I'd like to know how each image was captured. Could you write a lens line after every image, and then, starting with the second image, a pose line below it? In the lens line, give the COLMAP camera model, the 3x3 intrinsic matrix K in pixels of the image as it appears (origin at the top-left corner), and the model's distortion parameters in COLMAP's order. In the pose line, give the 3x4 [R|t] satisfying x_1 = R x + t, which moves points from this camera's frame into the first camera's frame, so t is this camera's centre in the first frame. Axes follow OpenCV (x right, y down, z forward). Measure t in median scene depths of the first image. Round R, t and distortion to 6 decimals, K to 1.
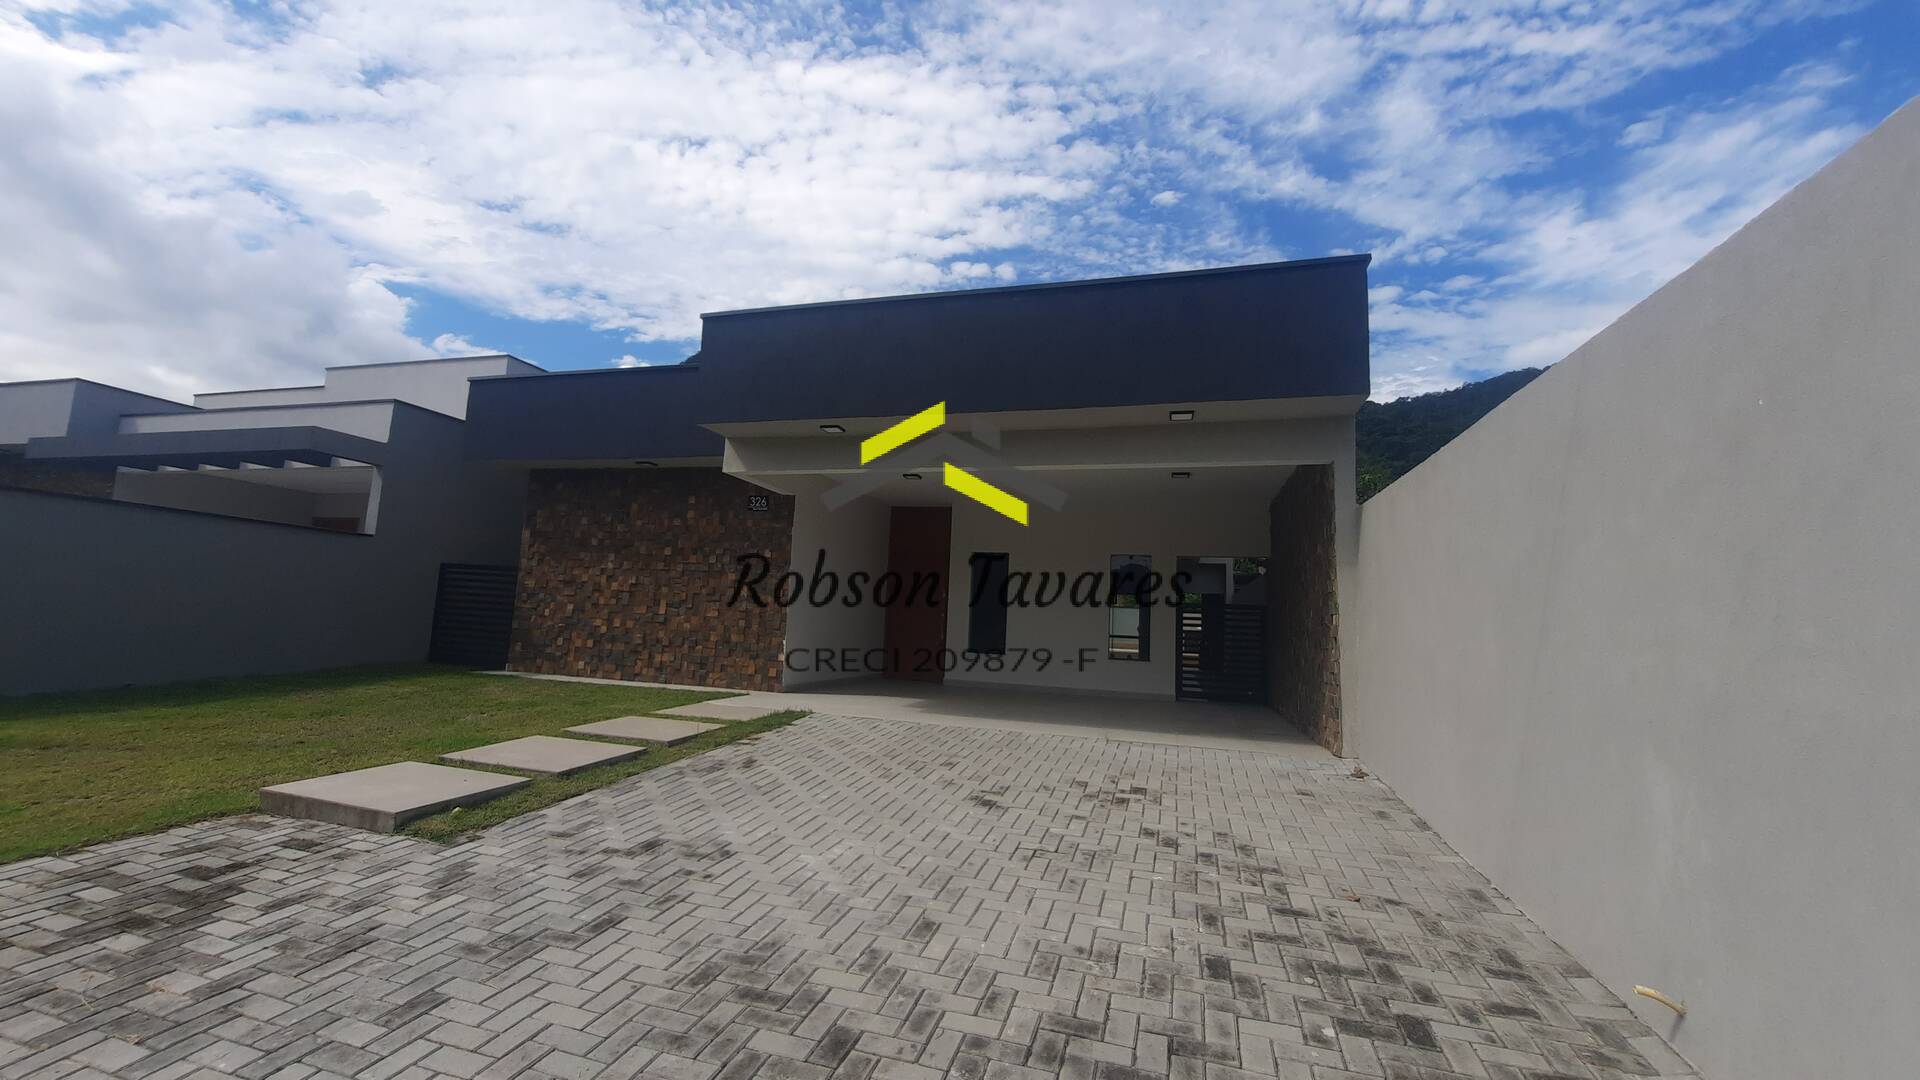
lens RADIAL K [[772.7, 0, 929.3], [0, 772.7, 520.8], [0, 0, 1]] dist [-0.012097, -0.000435]
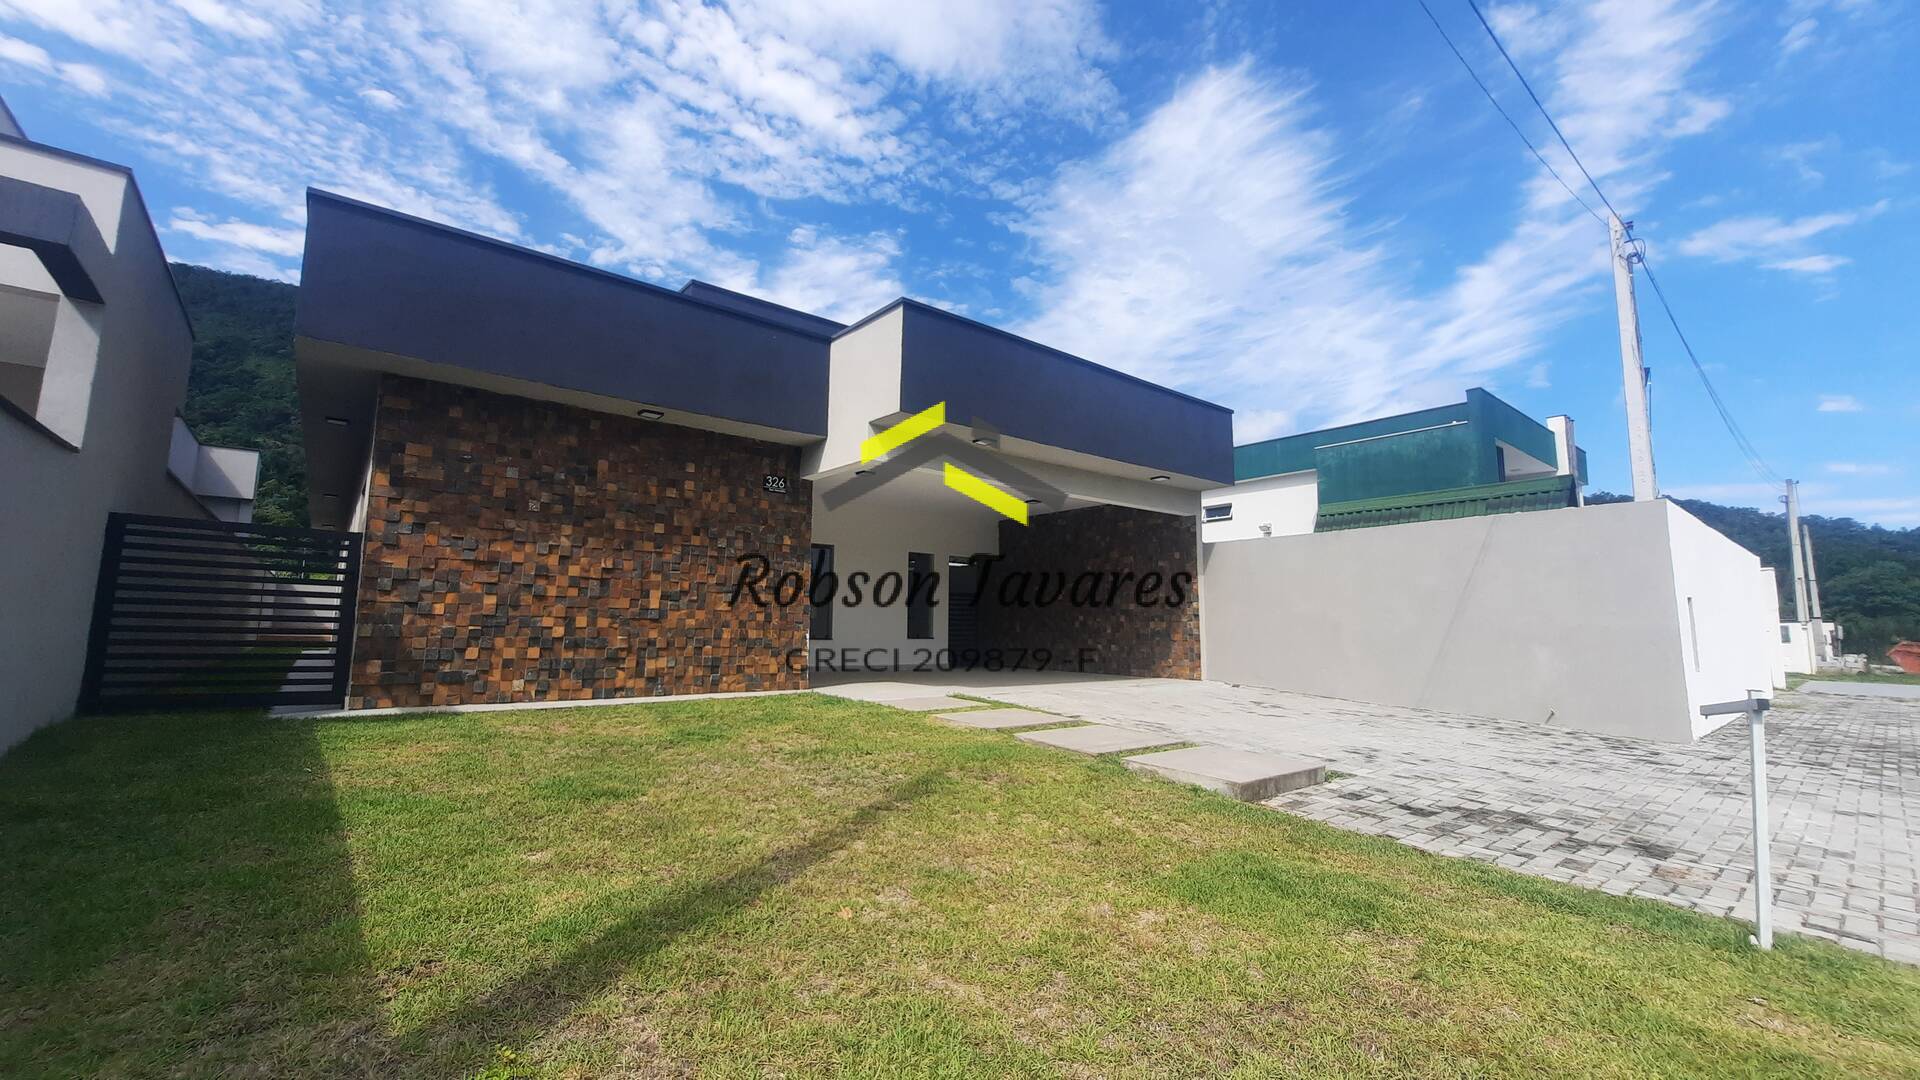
lens RADIAL K [[772.7, 0, 949.4], [0, 772.7, 536.8], [0, 0, 1]] dist [-0.012097, -0.000435]
pose [[0.547342, 0.059570, 0.834786, -1.095306], [-0.093604, 0.995563, -0.009670, 0.036533], [-0.831658, -0.072847, 0.550490, 0.424498]]
